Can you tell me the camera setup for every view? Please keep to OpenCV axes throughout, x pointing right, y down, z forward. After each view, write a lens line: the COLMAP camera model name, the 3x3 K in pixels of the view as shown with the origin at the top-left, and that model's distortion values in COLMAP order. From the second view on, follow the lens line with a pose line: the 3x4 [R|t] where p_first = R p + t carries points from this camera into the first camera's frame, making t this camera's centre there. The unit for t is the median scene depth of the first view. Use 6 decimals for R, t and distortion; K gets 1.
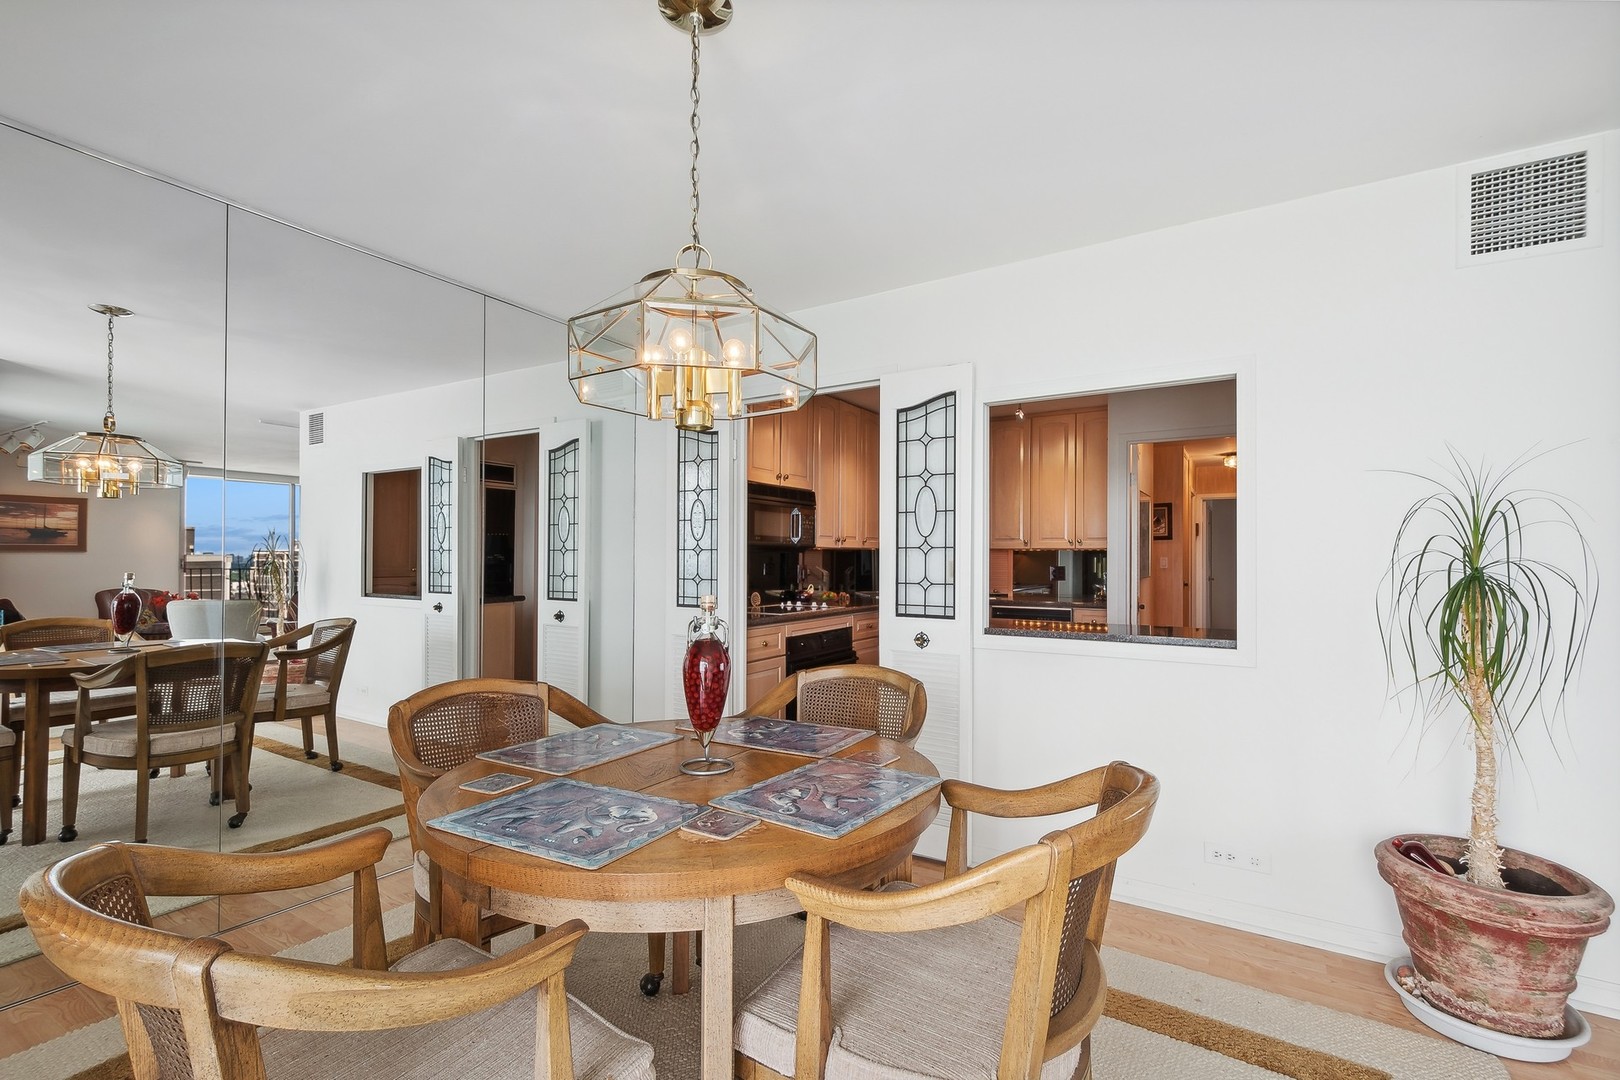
lens RADIAL K [[697.4, 0, 839.2], [0, 697.4, 557.2], [0, 0, 1]] dist [0.000411, 0.000141]
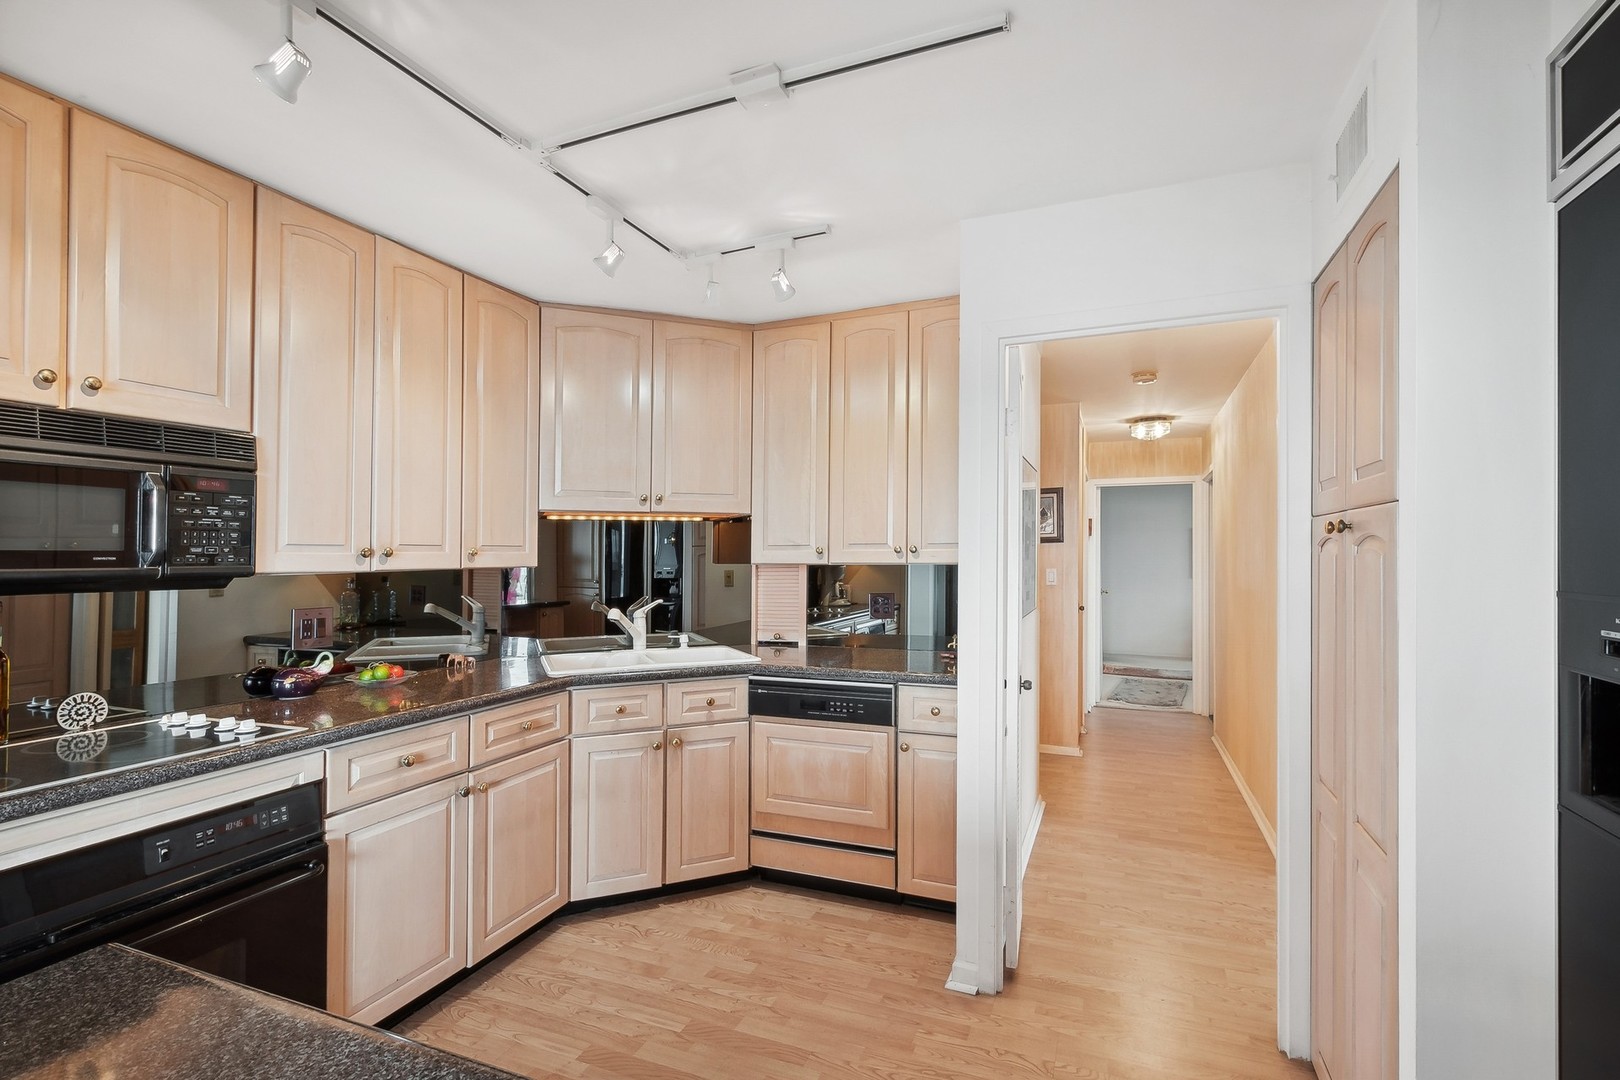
lens RADIAL K [[736.5, 0, 843.4], [0, 736.5, 552.3], [0, 0, 1]] dist [0.001579, 0.000283]
pose [[0.984208, -0.005843, 0.176921, 0.196066], [0.006403, 0.999976, -0.002594, -0.020735], [-0.176901, 0.003686, 0.984222, 0.464947]]
